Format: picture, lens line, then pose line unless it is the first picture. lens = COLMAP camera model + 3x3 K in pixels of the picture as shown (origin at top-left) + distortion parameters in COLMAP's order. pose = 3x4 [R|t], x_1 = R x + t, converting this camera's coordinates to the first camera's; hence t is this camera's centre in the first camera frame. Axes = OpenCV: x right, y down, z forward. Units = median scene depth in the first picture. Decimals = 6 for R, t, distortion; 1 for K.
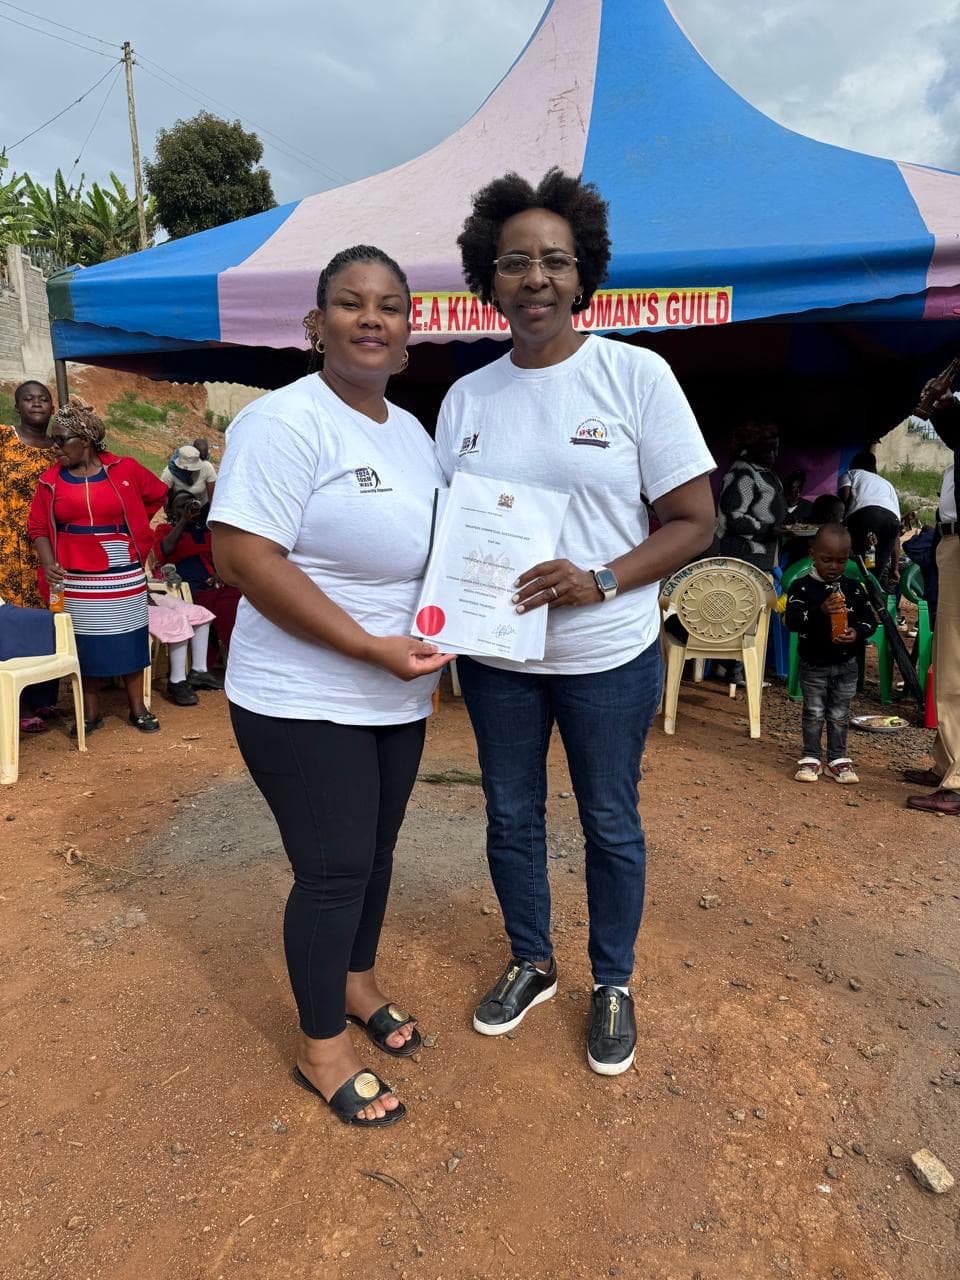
lens RADIAL K [[1064.5, 0, 480.0], [0, 1064.5, 640.0], [0, 0, 1]] dist [0.034806, 0.011156]
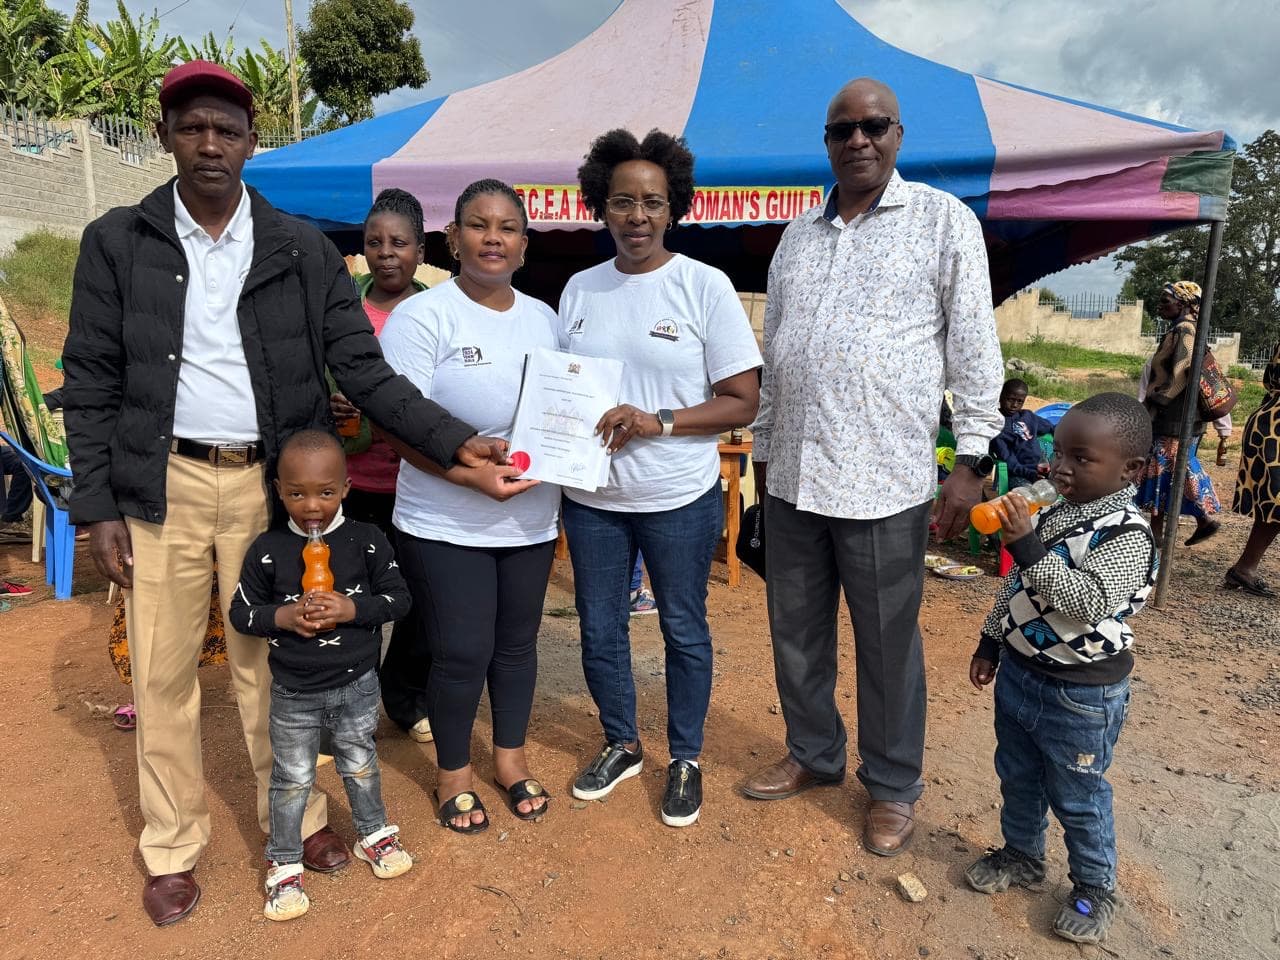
lens RADIAL K [[1043.6, 0, 640.0], [0, 1043.6, 480.0], [0, 0, 1]] dist [0.069028, -0.003526]
pose [[0.999793, 0.011396, 0.016866, 0.047695], [-0.011036, 0.999712, -0.021287, 0.021457], [-0.017104, 0.021096, 0.999631, -0.234333]]
